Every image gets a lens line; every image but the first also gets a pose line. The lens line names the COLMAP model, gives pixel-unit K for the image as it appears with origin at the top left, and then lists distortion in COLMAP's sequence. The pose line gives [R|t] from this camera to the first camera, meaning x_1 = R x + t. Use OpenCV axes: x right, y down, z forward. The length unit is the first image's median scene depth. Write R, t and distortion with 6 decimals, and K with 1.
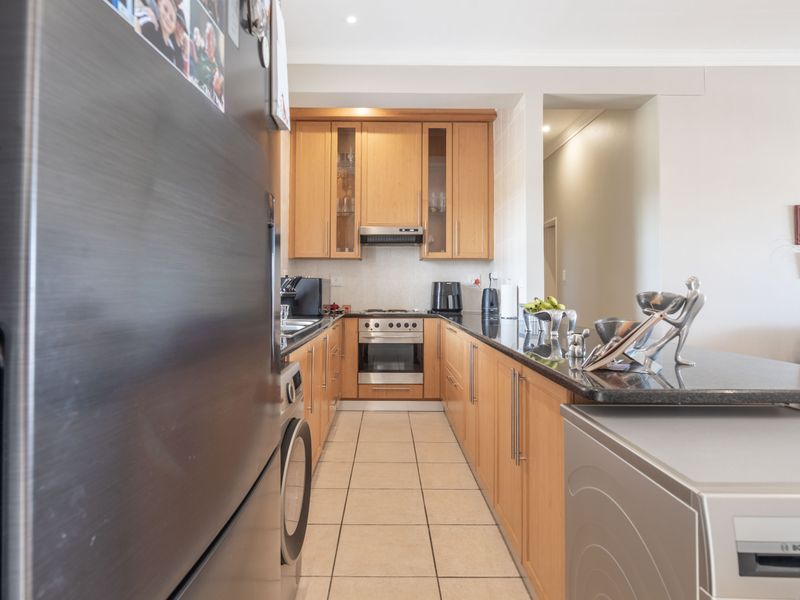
lens RADIAL K [[476.7, 0, 381.5], [0, 476.7, 274.7], [0, 0, 1]] dist [-0.003410, -0.001708]
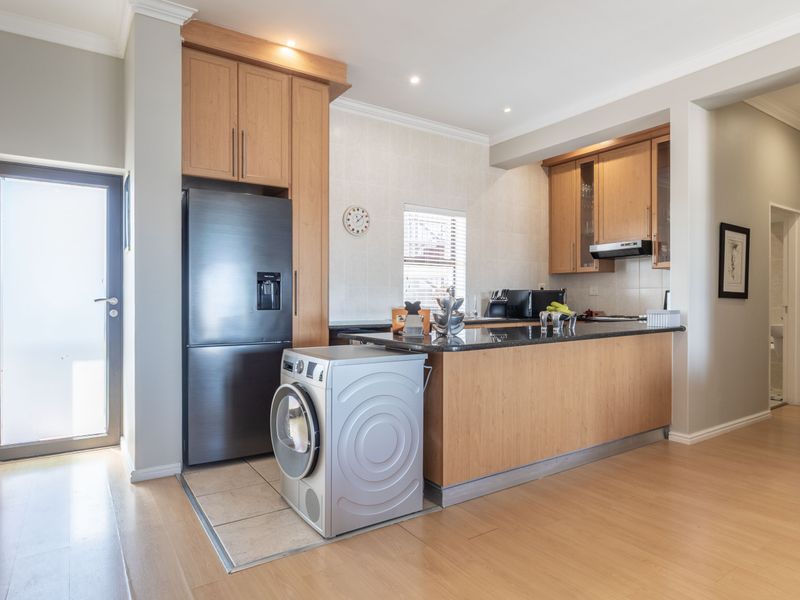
lens RADIAL K [[474.8, 0, 400.0], [0, 474.8, 300.0], [0, 0, 1]] dist [-0.001301, -0.001448]
pose [[0.559454, -0.003798, -0.828853, 0.698336], [0.029448, 0.999449, 0.015297, 0.003230], [0.828338, -0.032966, 0.559257, -0.065271]]
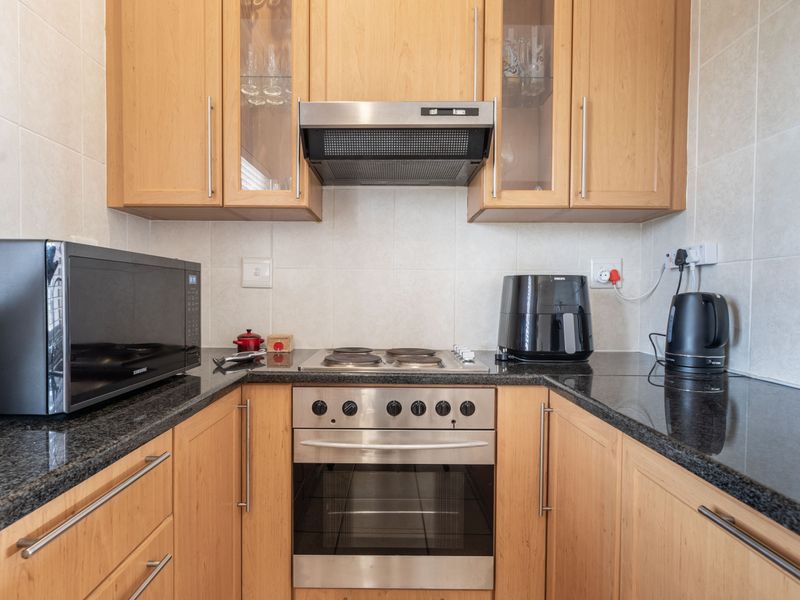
lens RADIAL K [[463.6, 0, 391.0], [0, 463.6, 308.2], [0, 0, 1]] dist [-0.004589, -0.000576]
pose [[0.999925, 0.000793, 0.012223, 0.014031], [-0.001521, 0.998215, 0.059704, 0.020459], [-0.012154, -0.059718, 0.998141, 0.697281]]
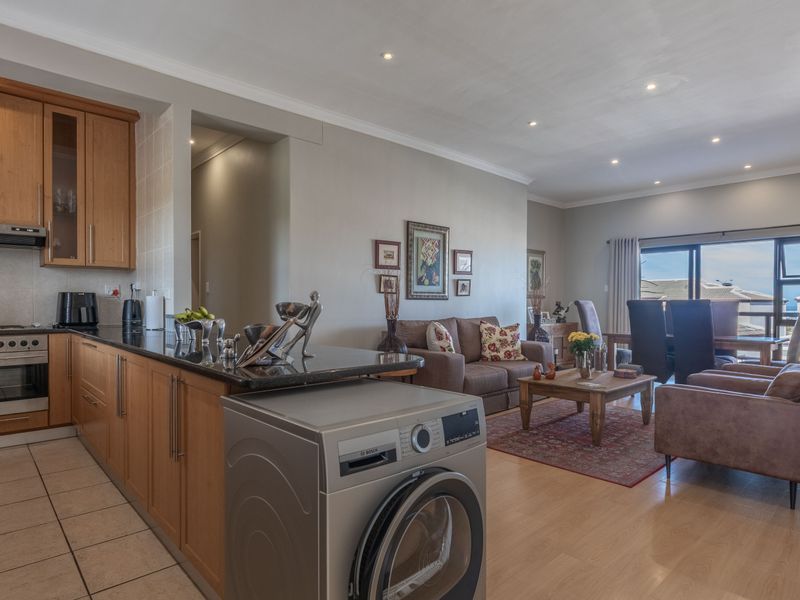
lens RADIAL K [[473.2, 0, 384.2], [0, 473.2, 309.3], [0, 0, 1]] dist [-0.006314, -0.001318]
pose [[0.742864, -0.012517, 0.669326, -0.031178], [-0.019850, 0.998974, 0.040712, -0.000673], [-0.669148, -0.043529, 0.741853, -0.040908]]
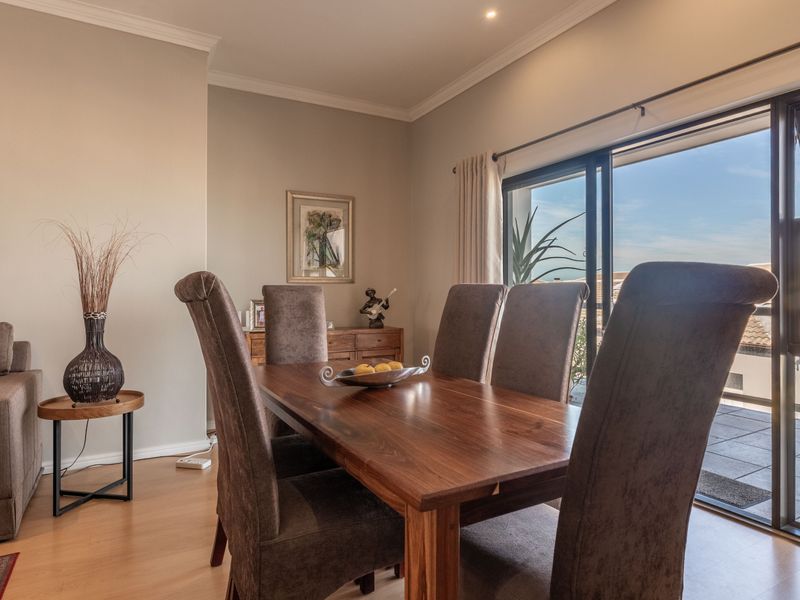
lens RADIAL K [[474.6, 0, 388.7], [0, 474.6, 292.0], [0, 0, 1]] dist [0.000393, 0.000641]
pose [[0.872940, -0.006312, 0.487786, 1.290938], [-0.010522, 0.999440, 0.031764, 0.006345], [-0.487713, -0.032861, 0.872385, -0.008028]]
